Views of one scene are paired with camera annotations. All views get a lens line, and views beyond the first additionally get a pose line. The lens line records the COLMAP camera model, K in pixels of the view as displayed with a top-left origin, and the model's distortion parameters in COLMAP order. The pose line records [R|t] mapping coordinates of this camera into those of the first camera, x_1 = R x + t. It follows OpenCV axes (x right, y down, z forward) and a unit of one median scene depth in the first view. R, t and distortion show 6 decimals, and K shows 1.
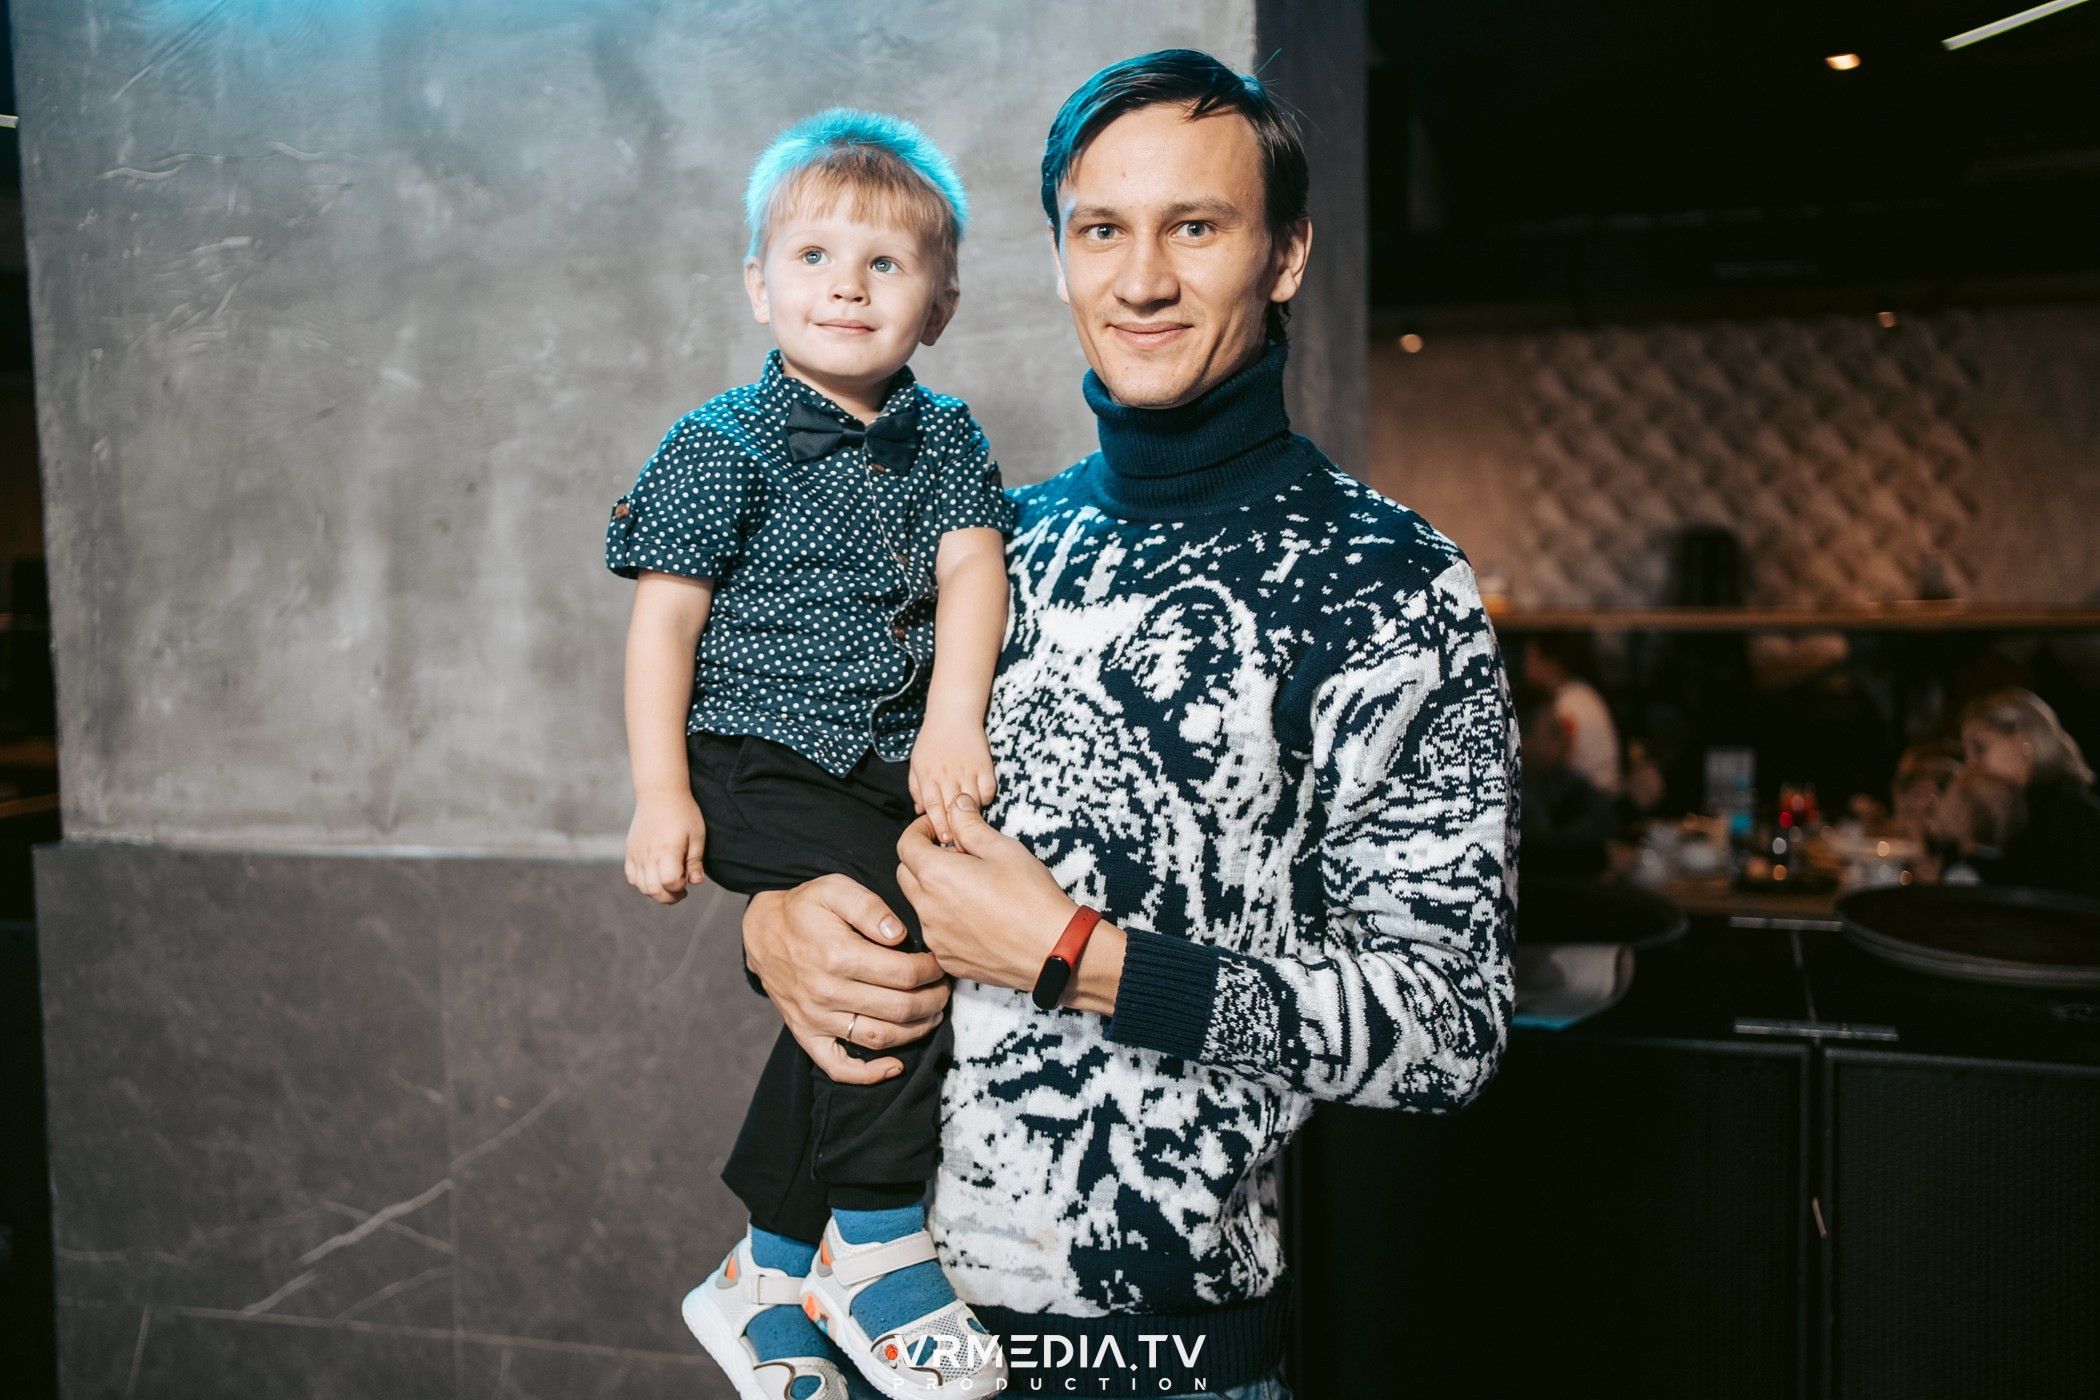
lens RADIAL K [[2097.7, 0, 1050.0], [0, 2097.7, 700.0], [0, 0, 1]] dist [-0.029035, 0.157252]
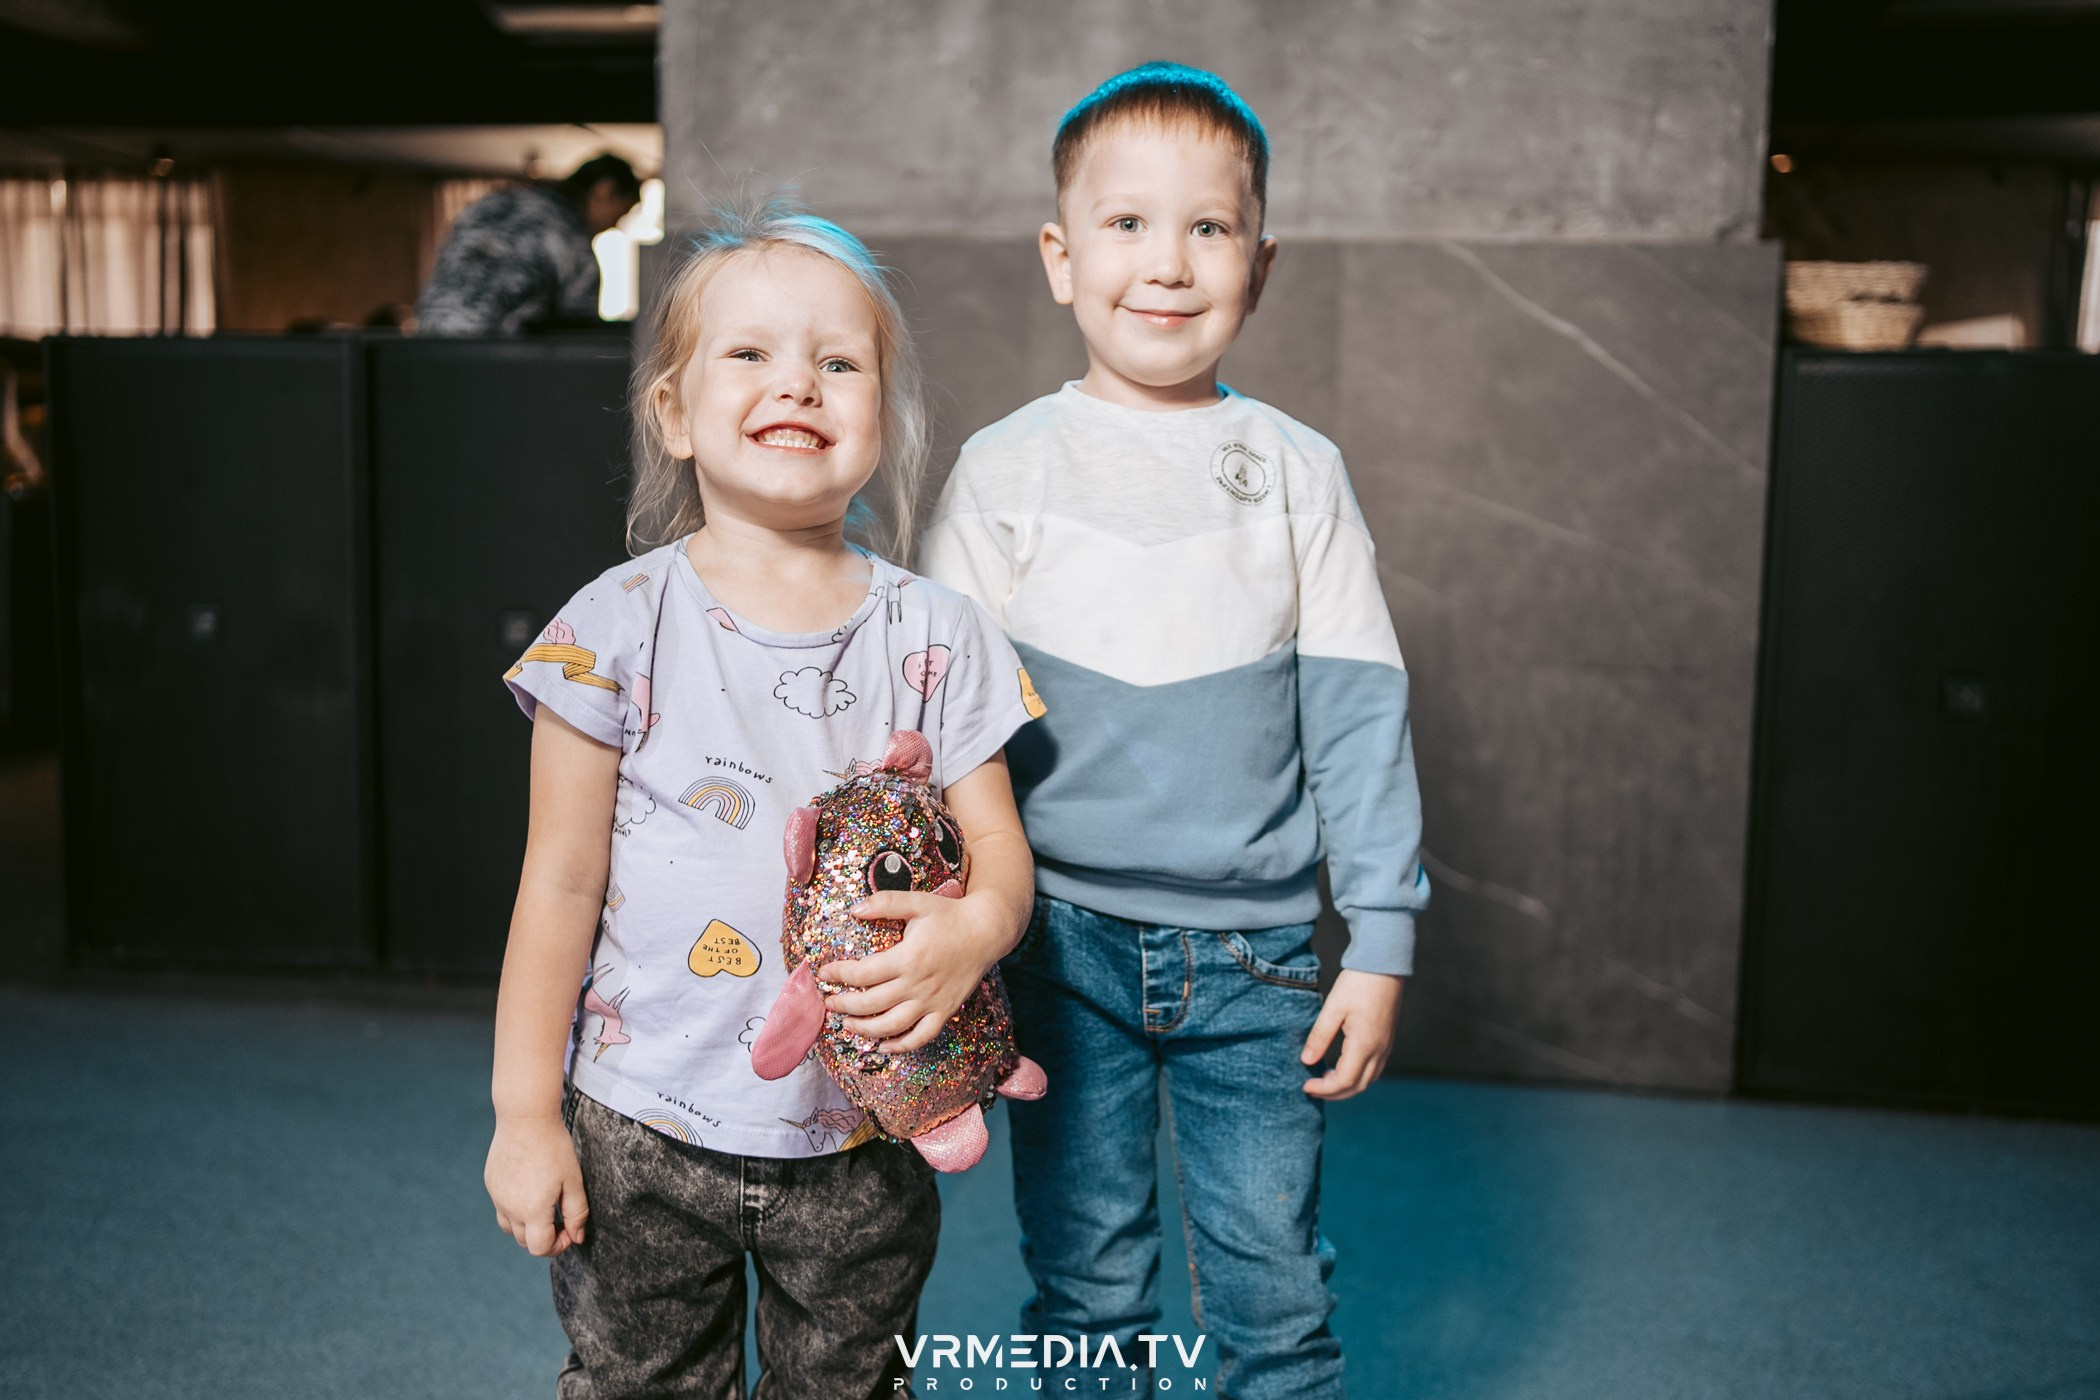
lens RADIAL K [[2154.8, 0, 1050.7], [0, 2154.8, 694.0], [0, 0, 1]] dist [-0.021689, 0.128163]
pose [[0.990178, 0.027164, 0.137150, -0.432607], [-0.029566, 0.999442, 0.015510, 0.307011], [-0.136652, -0.019413, 0.990429, -0.206525]]
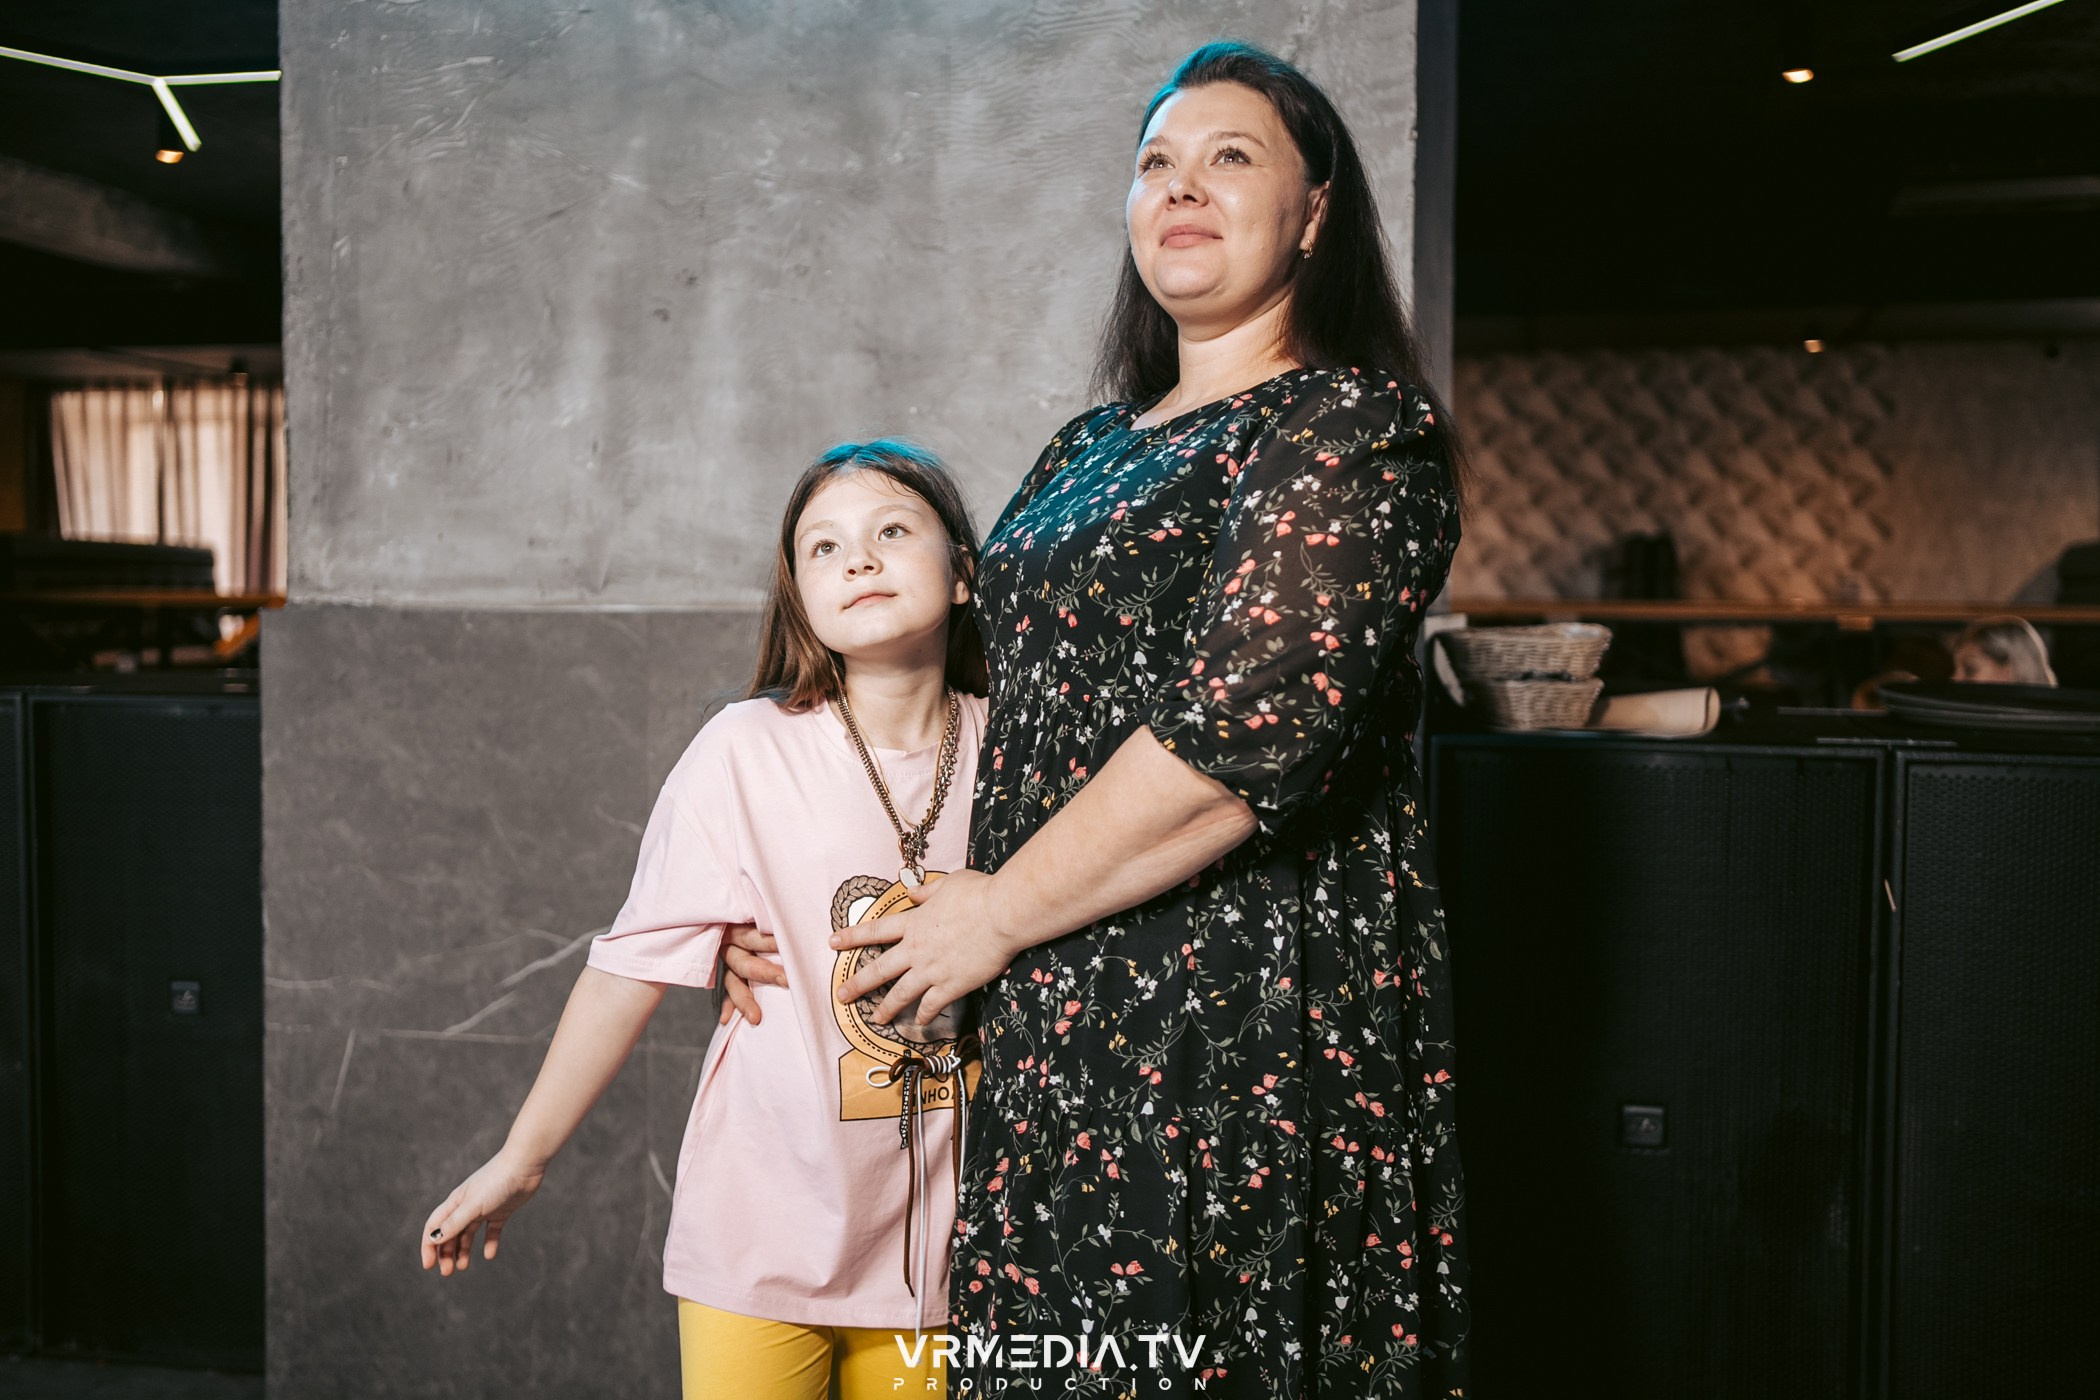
lens RADIAL K [[2098.7, 0, 1052.6], [0, 2098.7, 697.8], [0, 0, 1]] dist [-0.027031, 0.153559]
pose [[0.998316, 0.024455, 0.052594, -0.132710], [-0.022627, 0.999128, -0.035082, 0.152201], [-0.053406, 0.033833, 0.998000, -0.118816]]
